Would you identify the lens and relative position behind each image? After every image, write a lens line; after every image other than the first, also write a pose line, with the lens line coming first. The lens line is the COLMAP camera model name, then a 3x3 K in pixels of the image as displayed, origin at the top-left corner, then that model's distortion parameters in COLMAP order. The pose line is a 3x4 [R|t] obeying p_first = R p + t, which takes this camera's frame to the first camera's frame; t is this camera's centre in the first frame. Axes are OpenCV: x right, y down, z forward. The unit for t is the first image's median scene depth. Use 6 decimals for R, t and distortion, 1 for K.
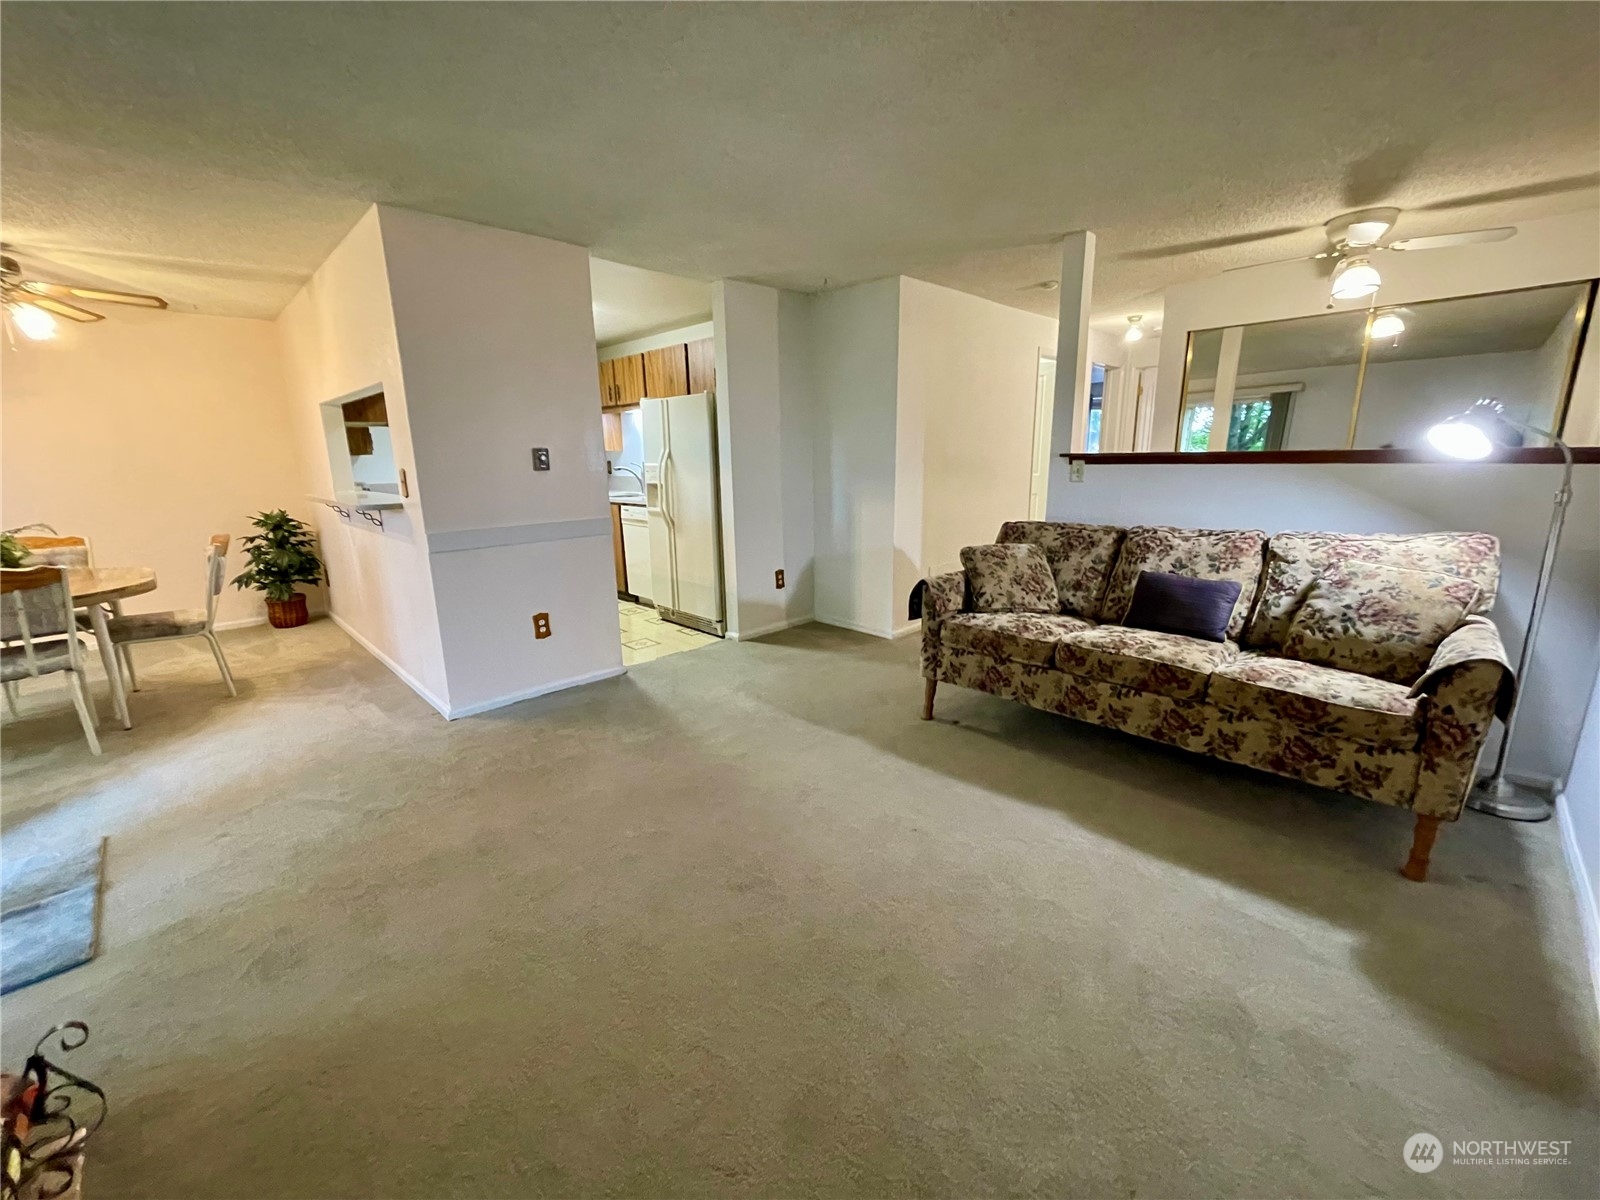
lens RADIAL K [[646.8, 0, 805.8], [0, 646.8, 597.4], [0, 0, 1]] dist [0.003851, 0.000489]
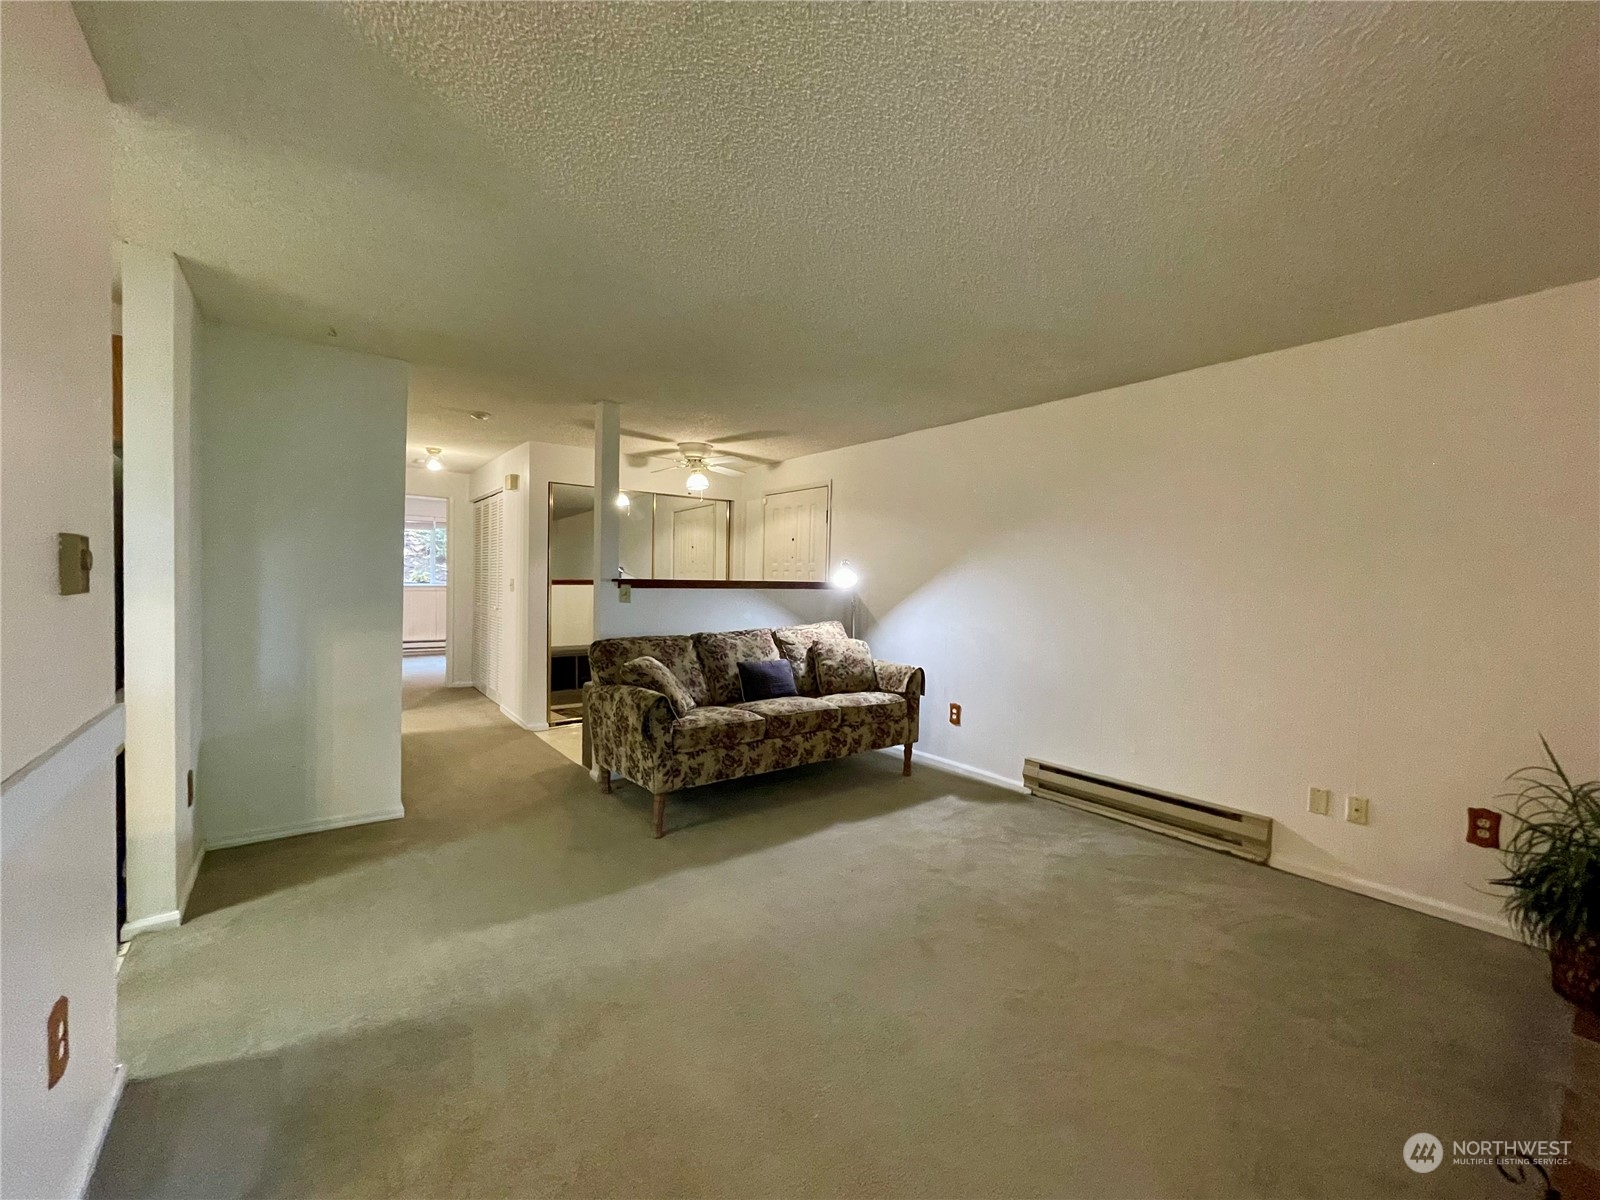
lens RADIAL K [[646.8, 0, 797.5], [0, 646.8, 610.0], [0, 0, 1]] dist [0.003851, 0.000489]
pose [[0.137923, -0.029864, 0.989993, -0.871376], [0.197047, 0.980392, 0.002122, -0.131741], [-0.970644, 0.194782, 0.141103, 0.661018]]
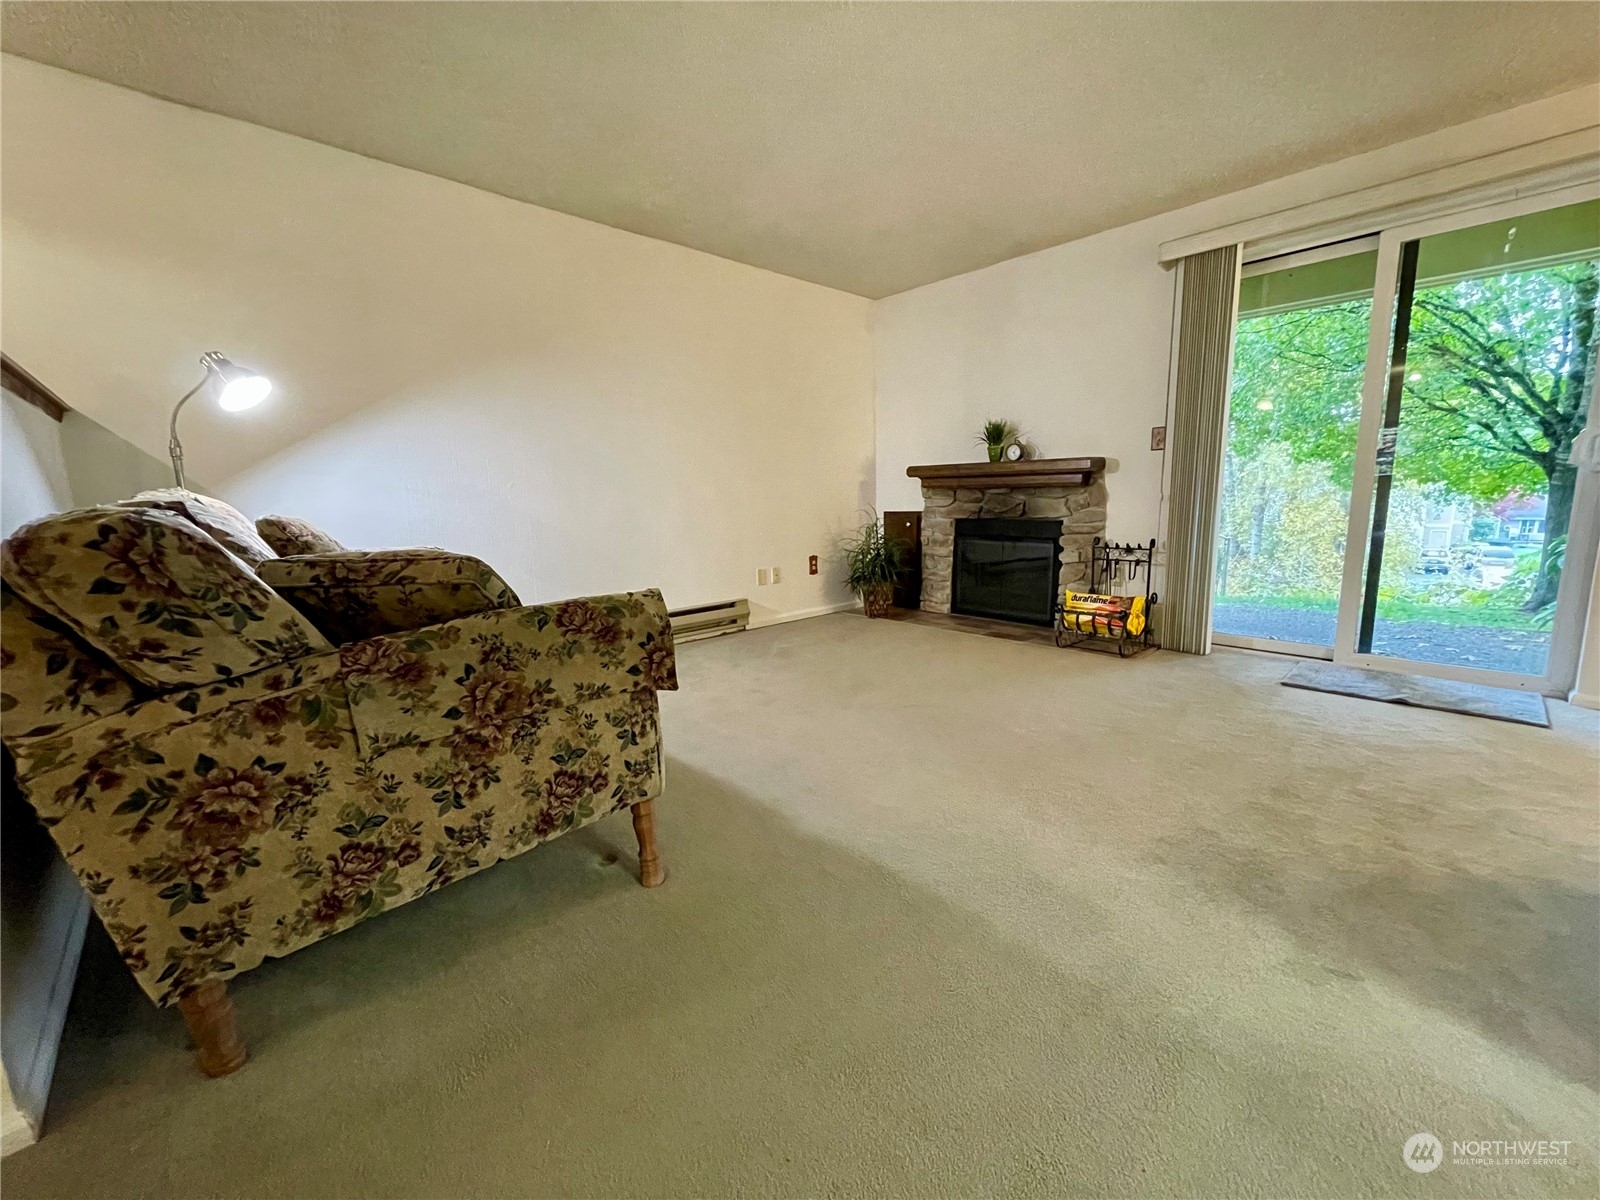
lens RADIAL K [[646.8, 0, 800.5], [0, 646.8, 598.6], [0, 0, 1]] dist [0.003851, 0.000489]
pose [[-0.998970, 0.029138, 0.034798, 0.069067], [0.039879, 0.929574, 0.366471, -0.215426], [-0.021669, 0.367481, -0.929778, 1.581548]]
